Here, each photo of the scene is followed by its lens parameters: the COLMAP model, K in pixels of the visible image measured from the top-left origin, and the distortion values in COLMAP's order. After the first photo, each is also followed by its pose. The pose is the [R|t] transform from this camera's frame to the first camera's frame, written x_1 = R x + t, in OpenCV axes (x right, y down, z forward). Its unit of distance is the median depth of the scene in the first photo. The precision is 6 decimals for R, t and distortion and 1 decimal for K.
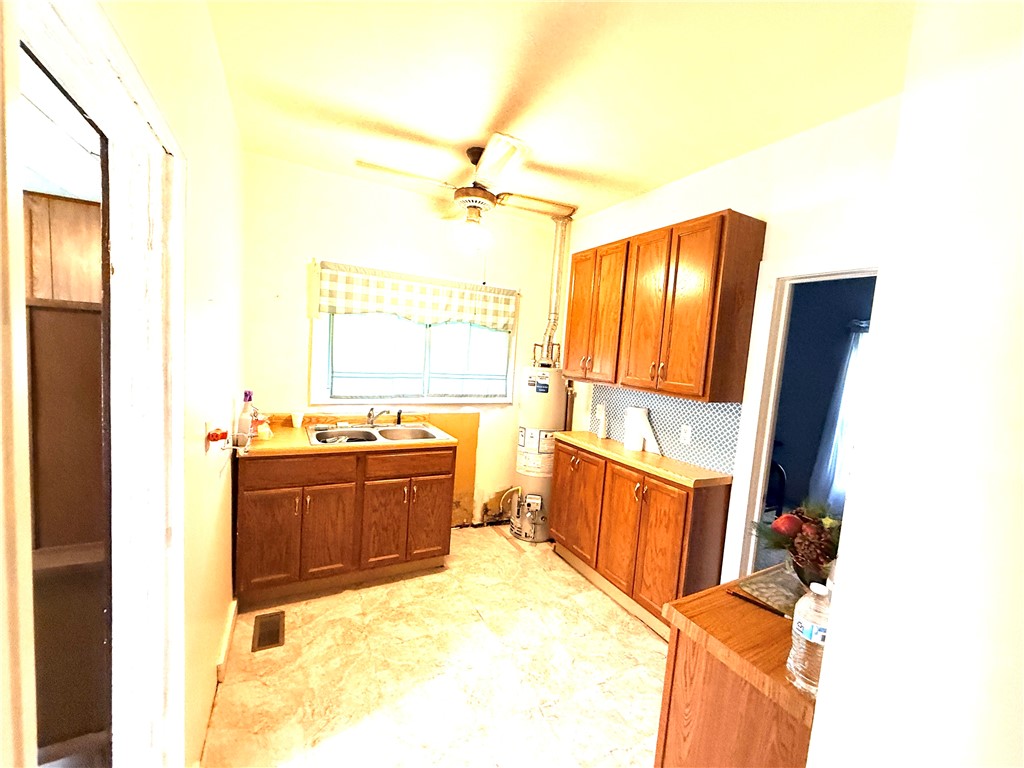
lens RADIAL K [[406.9, 0, 507.5], [0, 406.9, 384.2], [0, 0, 1]] dist [-0.003308, 0.000562]
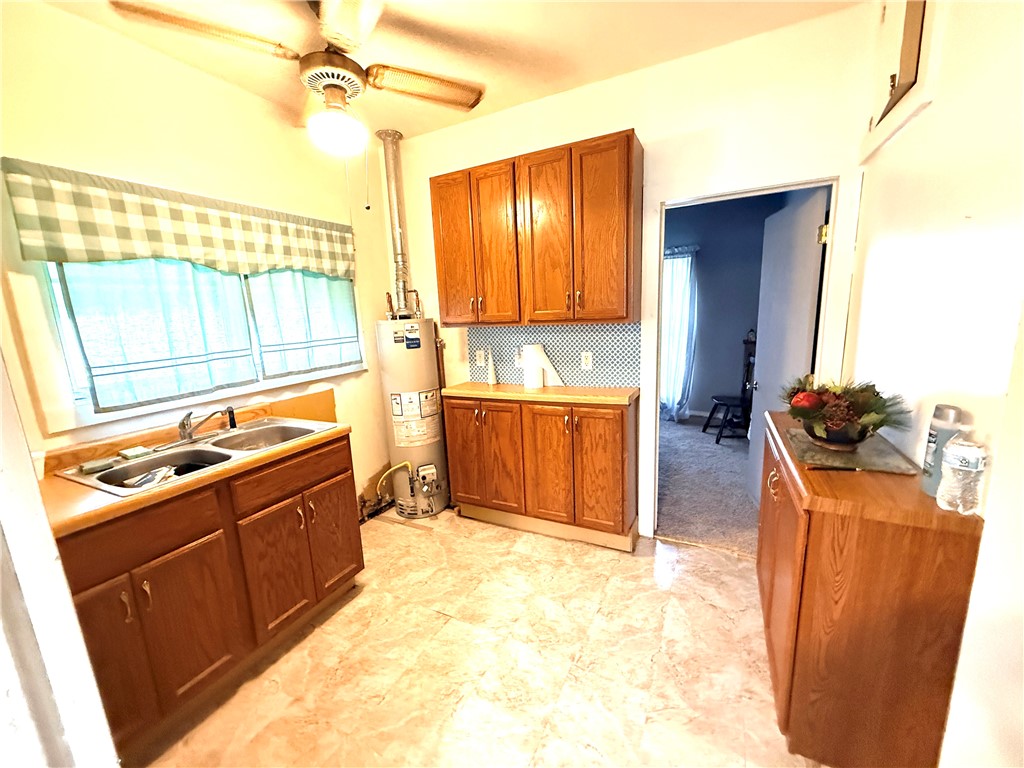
lens RADIAL K [[406.9, 0, 509.4], [0, 406.9, 384.6], [0, 0, 1]] dist [-0.003308, 0.000562]
pose [[0.815700, -0.208952, 0.539419, -0.270595], [0.151025, 0.977067, 0.150104, -0.003909], [-0.558413, -0.040974, 0.828551, 0.212243]]
